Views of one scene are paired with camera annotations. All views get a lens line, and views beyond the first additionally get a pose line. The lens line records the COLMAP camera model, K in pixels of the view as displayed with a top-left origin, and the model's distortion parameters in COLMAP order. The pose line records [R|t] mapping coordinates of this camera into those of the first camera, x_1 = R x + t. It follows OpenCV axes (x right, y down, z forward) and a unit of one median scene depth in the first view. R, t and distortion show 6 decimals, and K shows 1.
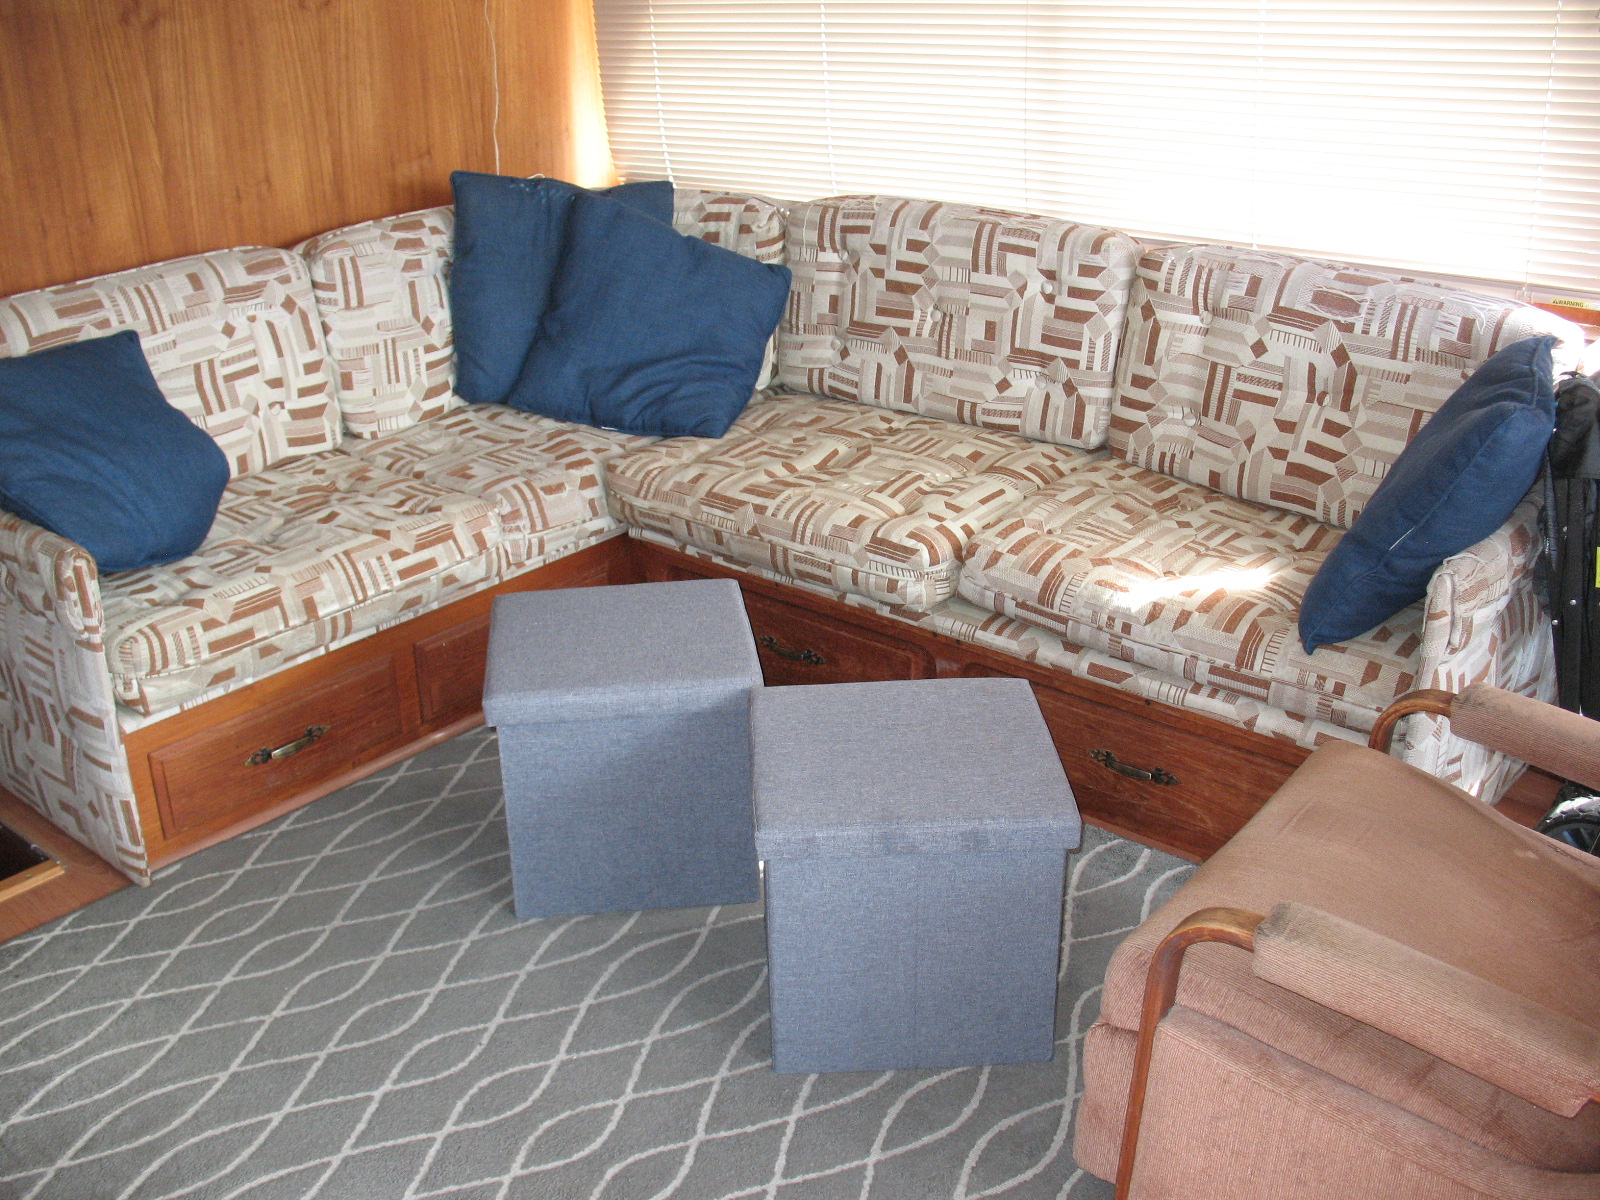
lens RADIAL K [[1641.5, 0, 794.2], [0, 1641.5, 612.7], [0, 0, 1]] dist [-0.191621, 0.216526]
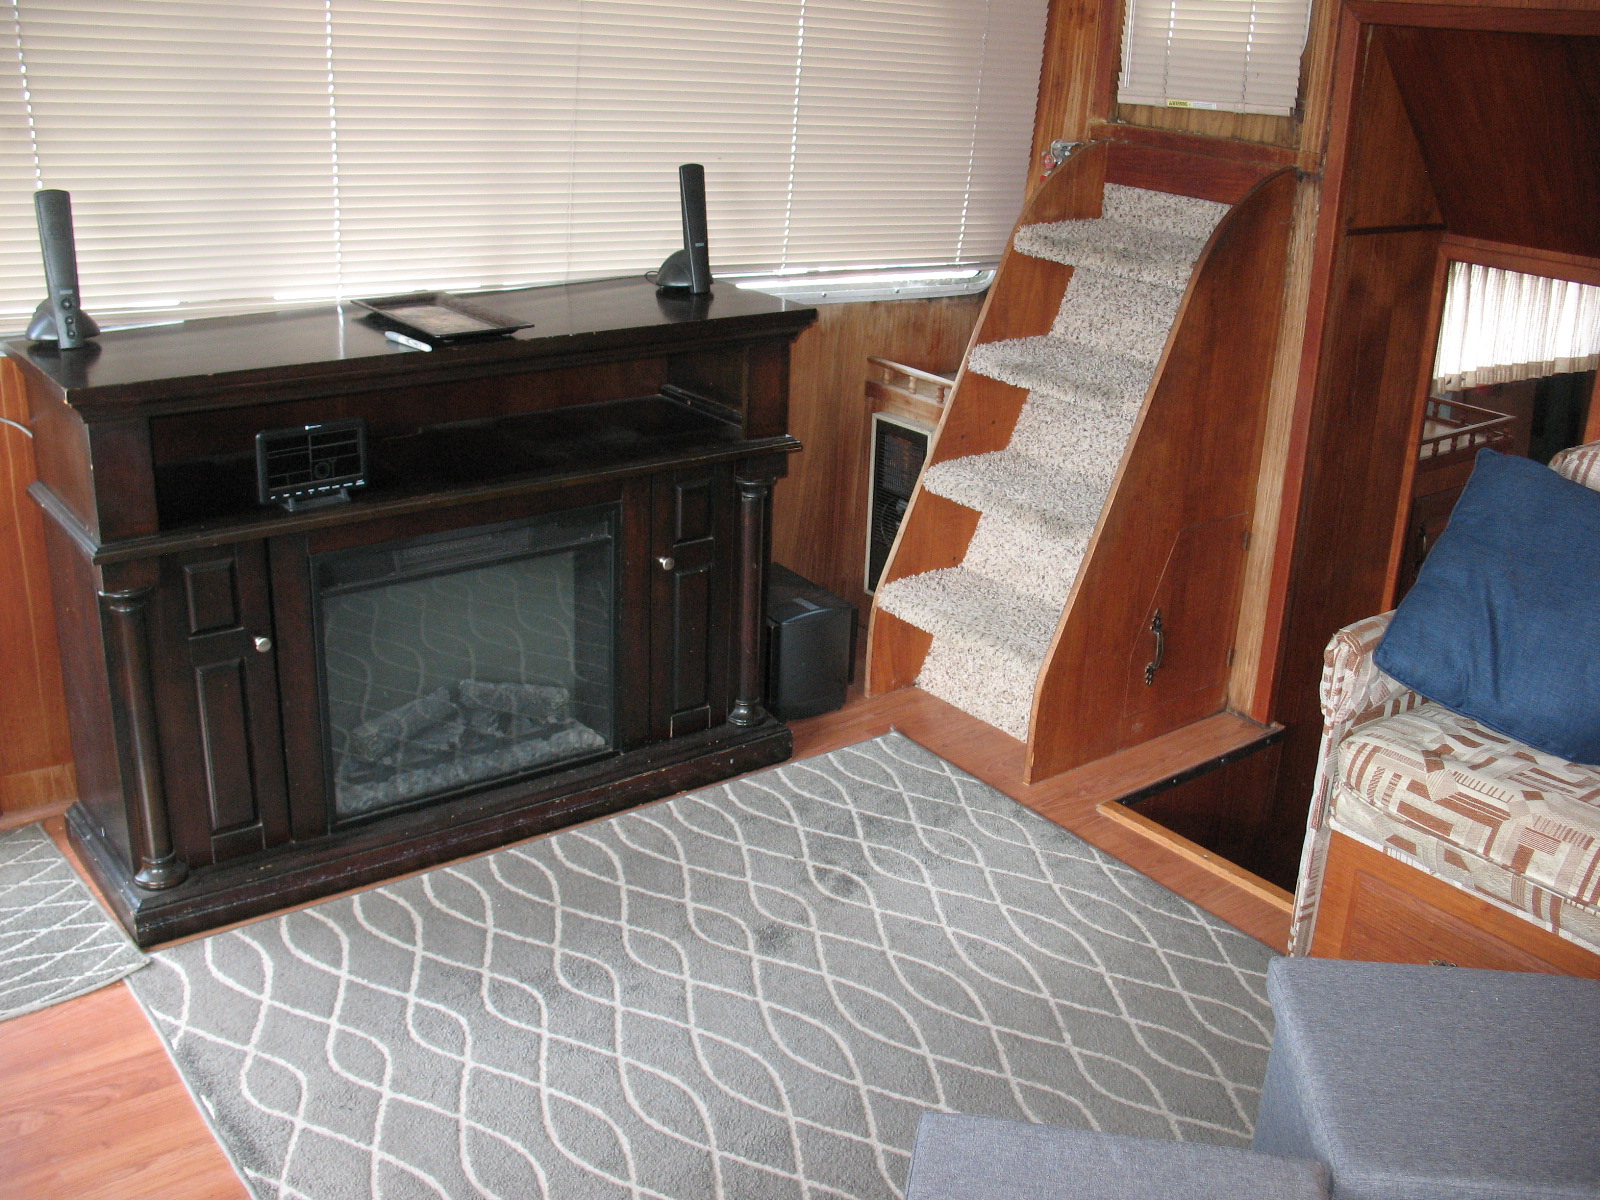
lens RADIAL K [[1641.5, 0, 794.2], [0, 1641.5, 612.7], [0, 0, 1]] dist [-0.191621, 0.216526]
pose [[-0.226066, 0.349523, -0.909246, 0.503549], [-0.421118, 0.806613, 0.414772, -0.296100], [0.878381, 0.476666, -0.035157, 0.651026]]
